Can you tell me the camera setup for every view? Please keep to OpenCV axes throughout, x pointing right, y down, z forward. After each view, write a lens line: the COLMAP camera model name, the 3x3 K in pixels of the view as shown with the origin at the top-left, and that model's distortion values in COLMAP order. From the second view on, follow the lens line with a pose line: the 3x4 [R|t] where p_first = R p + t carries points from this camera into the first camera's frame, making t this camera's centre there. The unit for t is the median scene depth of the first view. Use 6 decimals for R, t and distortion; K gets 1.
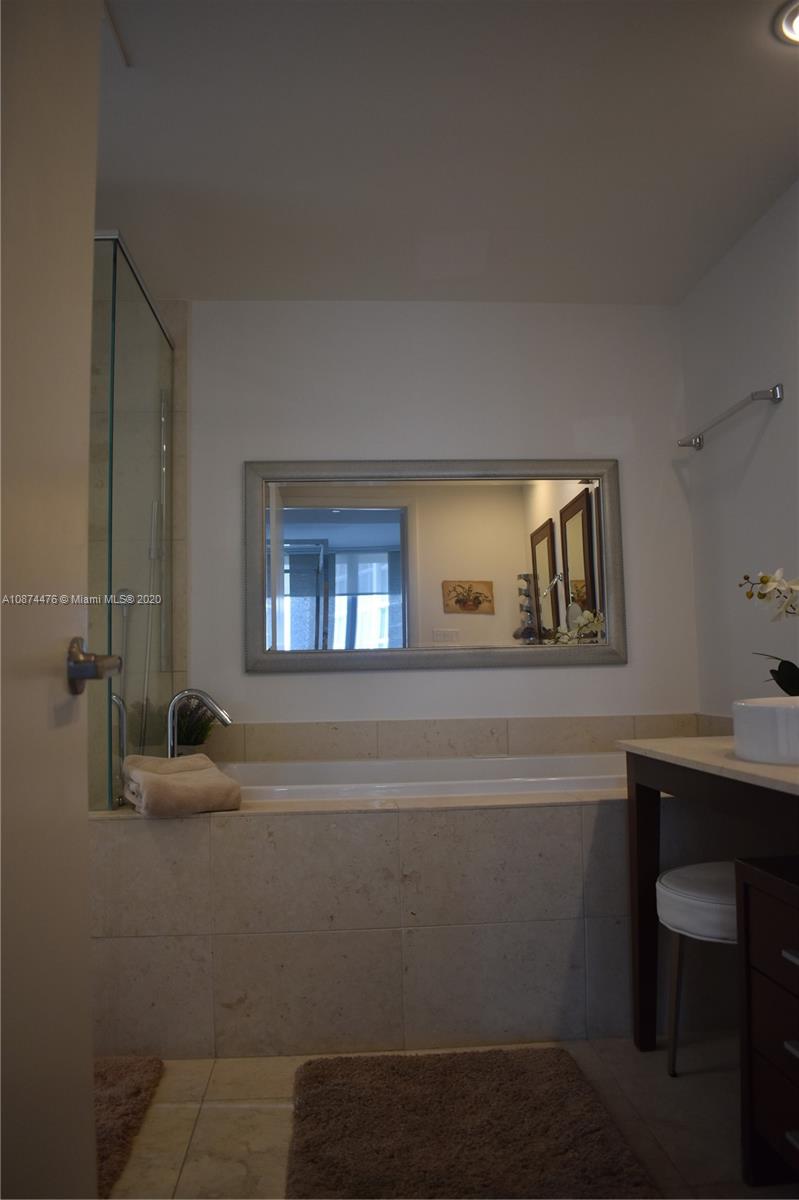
lens RADIAL K [[932.3, 0, 397.3], [0, 932.3, 606.3], [0, 0, 1]] dist [-0.099437, 0.019347]
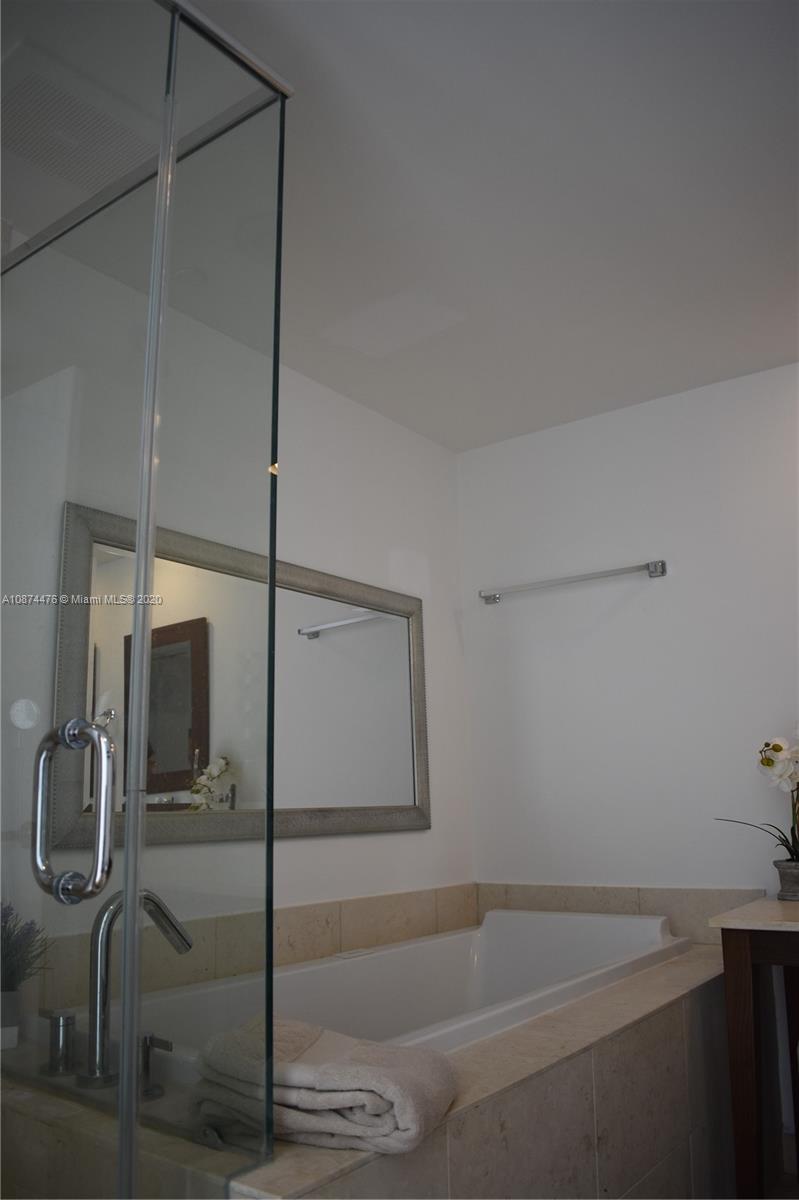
lens RADIAL K [[932.3, 0, 403.1], [0, 932.3, 601.9], [0, 0, 1]] dist [-0.099437, 0.019347]
pose [[0.655686, 0.169436, 0.735777, -0.460701], [-0.045815, 0.981628, -0.185222, 0.014534], [-0.753642, 0.087738, 0.651403, 0.433192]]
